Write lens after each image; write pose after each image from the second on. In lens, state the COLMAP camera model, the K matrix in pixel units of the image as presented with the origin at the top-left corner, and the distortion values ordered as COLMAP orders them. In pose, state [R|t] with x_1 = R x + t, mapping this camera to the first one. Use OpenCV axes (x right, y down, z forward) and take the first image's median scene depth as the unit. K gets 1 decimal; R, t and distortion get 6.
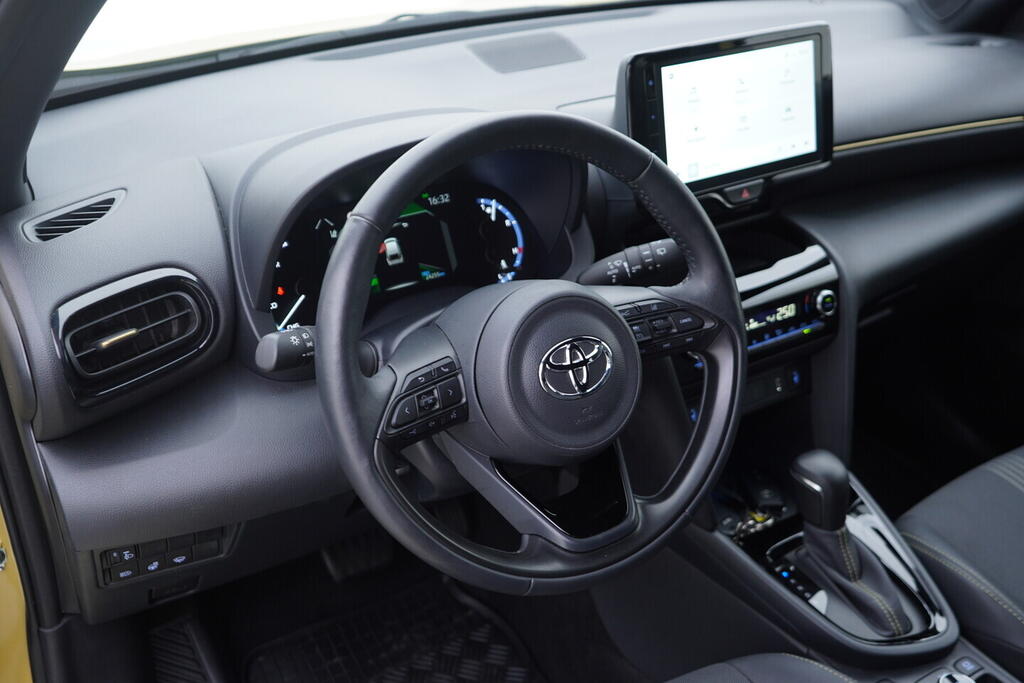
lens RADIAL K [[1089.3, 0, 512.0], [0, 1089.3, 341.5], [0, 0, 1]] dist [0.003299, -0.010498]
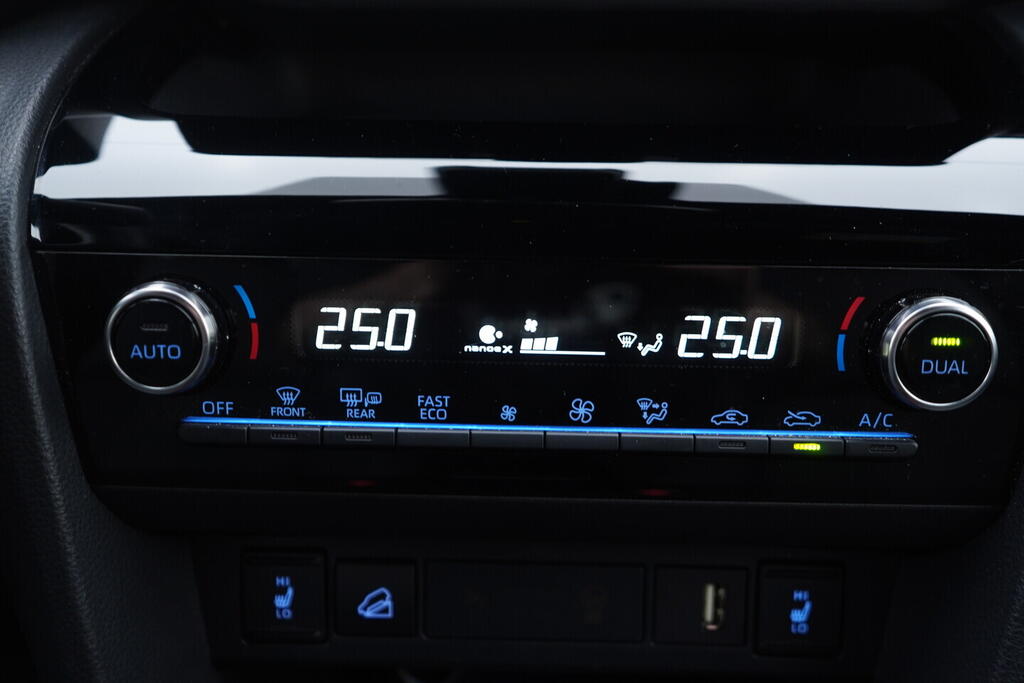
lens RADIAL K [[1089.3, 0, 512.0], [0, 1089.3, 341.5], [0, 0, 1]] dist [0.003299, -0.010498]
pose [[0.836362, 0.277349, -0.472838, 0.368173], [-0.266402, 0.959500, 0.091592, -0.040286], [0.479091, 0.049361, 0.876376, 0.882732]]
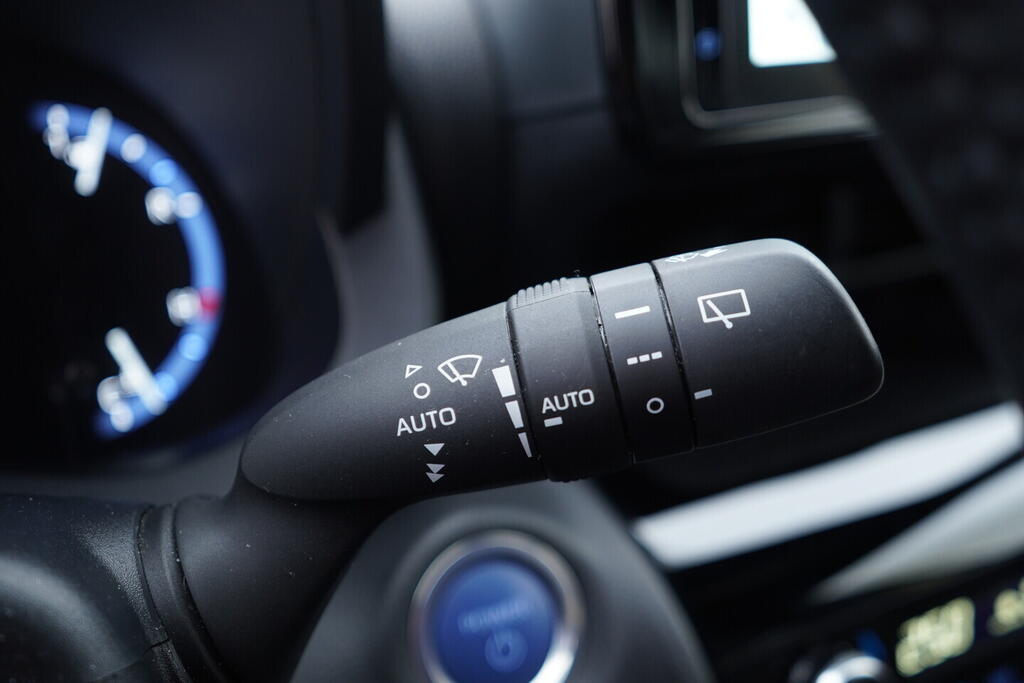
lens RADIAL K [[1089.3, 0, 512.0], [0, 1089.3, 341.5], [0, 0, 1]] dist [0.003299, -0.010498]
pose [[0.998688, 0.036968, -0.035437, 0.105600], [-0.039816, 0.995727, -0.083326, -0.059536], [0.032205, 0.084628, 0.995892, 0.793712]]
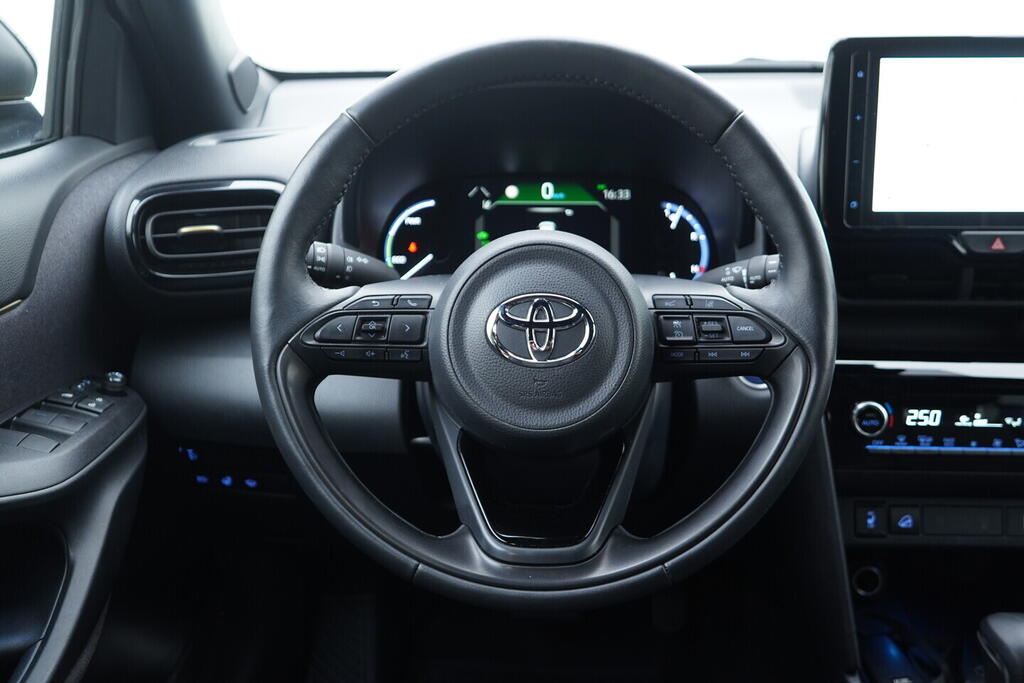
lens RADIAL K [[1060.5, 0, 512.0], [0, 1060.5, 341.5], [0, 0, 1]] dist [-0.002048, 0.001778]
pose [[0.833281, 0.192676, -0.518188, 0.356935], [-0.264340, 0.962075, -0.067351, 0.072091], [0.485559, 0.193100, 0.852611, 0.249606]]
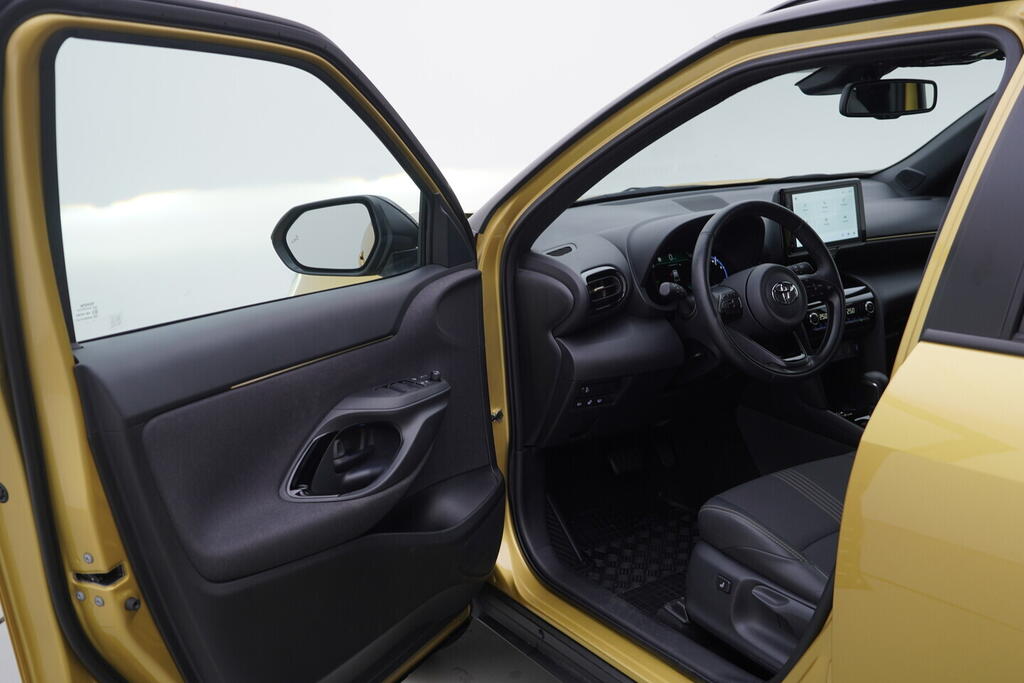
lens RADIAL K [[1089.3, 0, 512.0], [0, 1089.3, 341.5], [0, 0, 1]] dist [0.003299, -0.010498]
pose [[0.999754, -0.014409, 0.016881, -0.496925], [0.017692, 0.976643, -0.214139, 0.532207], [-0.013401, 0.214385, 0.976657, -1.166376]]
